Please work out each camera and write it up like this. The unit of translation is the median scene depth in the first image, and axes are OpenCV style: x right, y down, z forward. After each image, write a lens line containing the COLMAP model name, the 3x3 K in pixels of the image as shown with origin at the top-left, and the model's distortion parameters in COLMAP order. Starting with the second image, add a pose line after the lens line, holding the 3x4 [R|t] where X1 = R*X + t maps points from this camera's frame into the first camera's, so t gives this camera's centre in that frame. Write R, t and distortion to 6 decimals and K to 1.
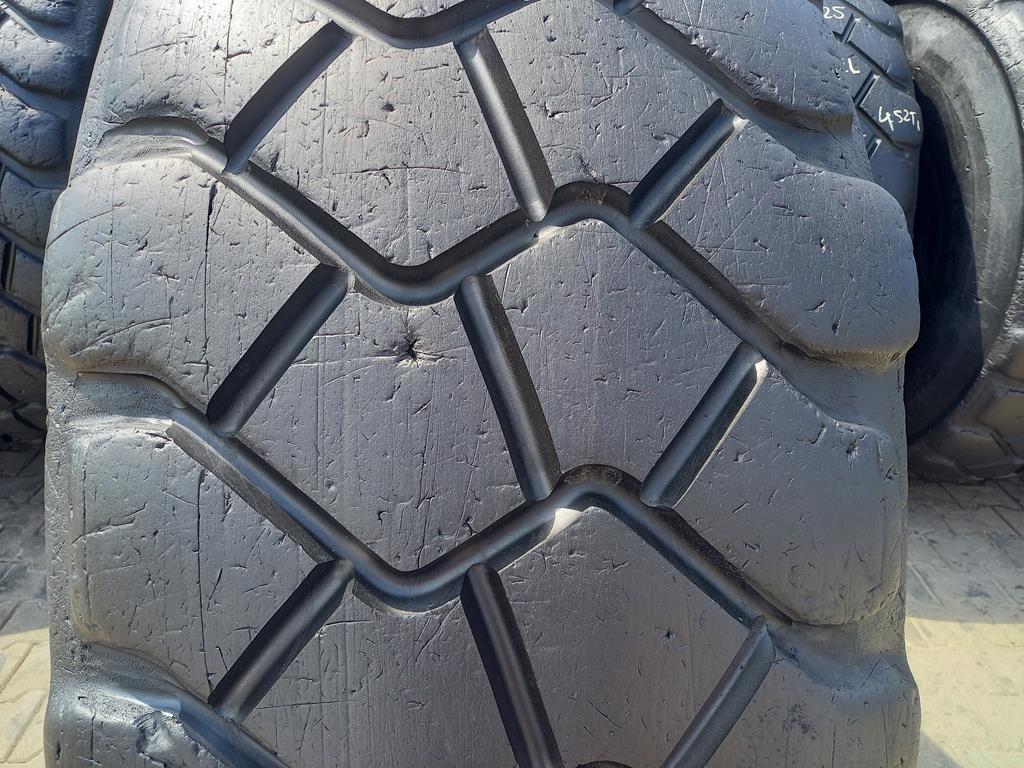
lens RADIAL K [[741.3, 0, 512.8], [0, 741.3, 370.6], [0, 0, 1]] dist [0.024085, 0.005224]
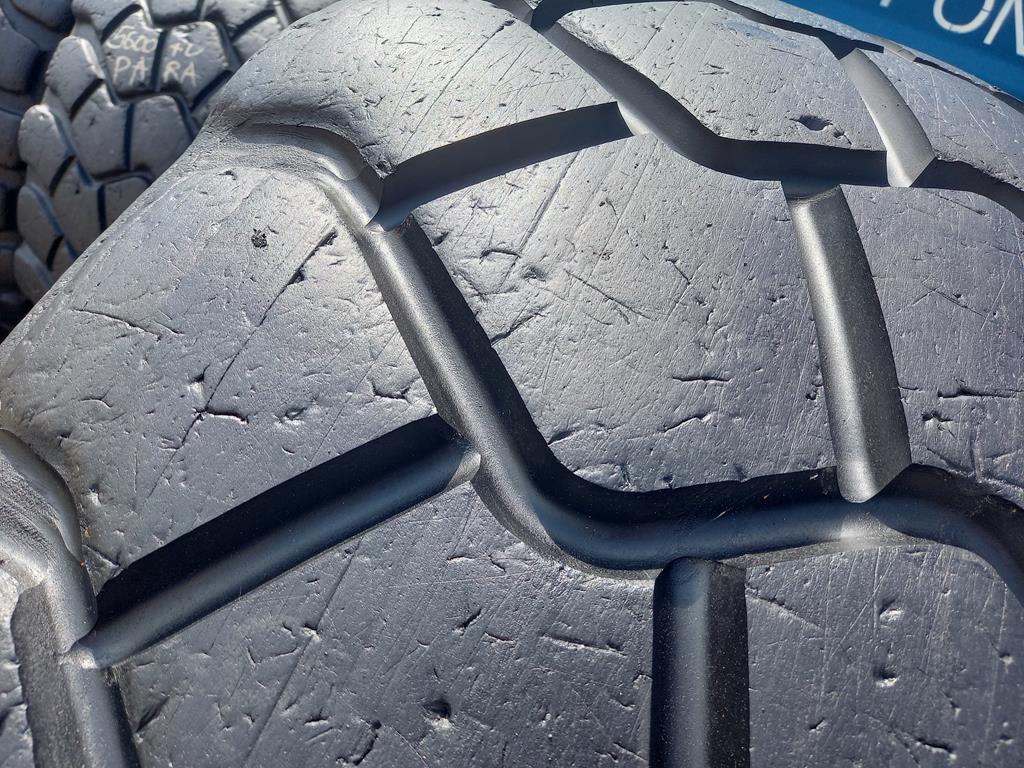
lens RADIAL K [[755.3, 0, 512.0], [0, 755.3, 384.0], [0, 0, 1]] dist [0.039037, -0.056976]
pose [[0.896100, 0.403044, -0.185903, -0.123407], [-0.415376, 0.909114, -0.031224, -0.513586], [0.156423, 0.105200, 0.982072, 0.563584]]
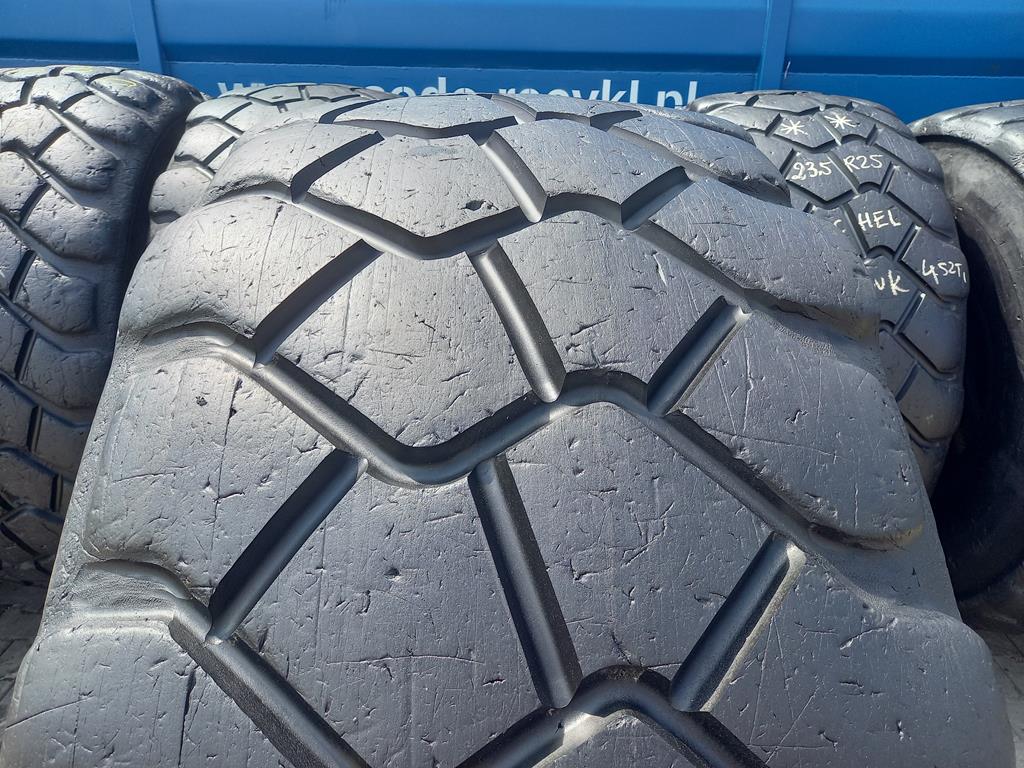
lens RADIAL K [[740.2, 0, 512.0], [0, 740.2, 384.0], [0, 0, 1]] dist [0.048614, -0.042378]
pose [[0.999117, 0.002619, -0.041943, 0.010437], [-0.005312, 0.997921, -0.064224, -0.512955], [0.041687, 0.064390, 0.997054, 0.110561]]
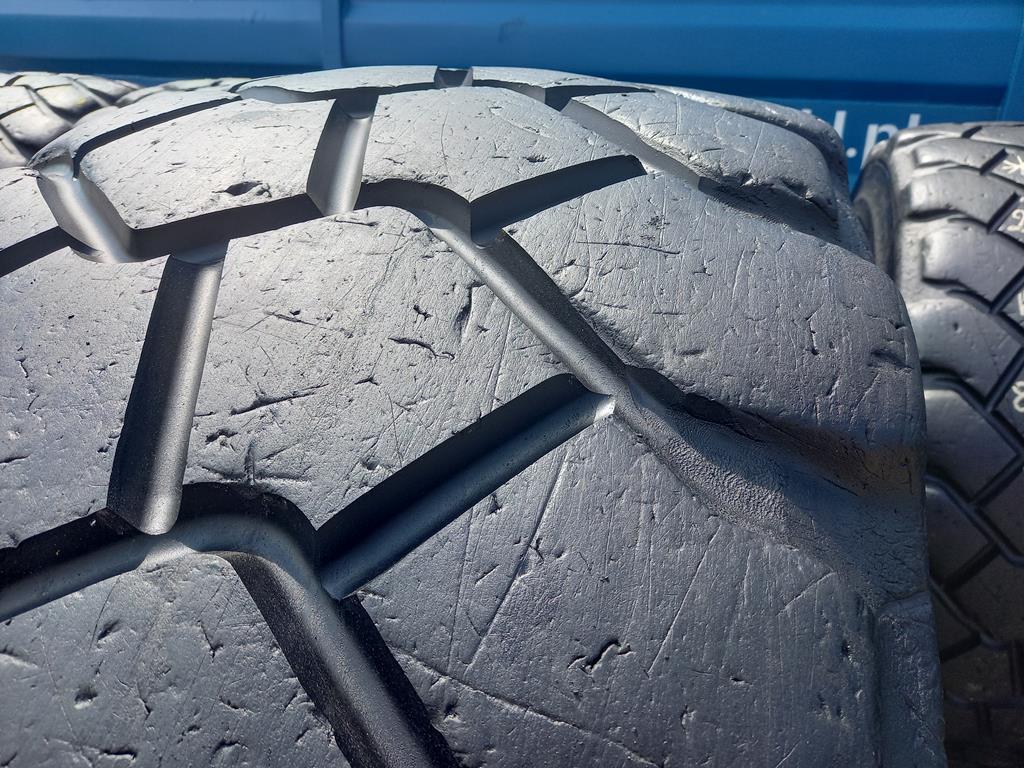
lens RADIAL K [[755.3, 0, 512.0], [0, 755.3, 384.0], [0, 0, 1]] dist [0.039037, -0.056976]
pose [[0.947017, 0.116759, -0.299210, 0.419725], [-0.151710, 0.983723, -0.096296, -0.646867], [0.283097, 0.136587, 0.949316, 0.649723]]
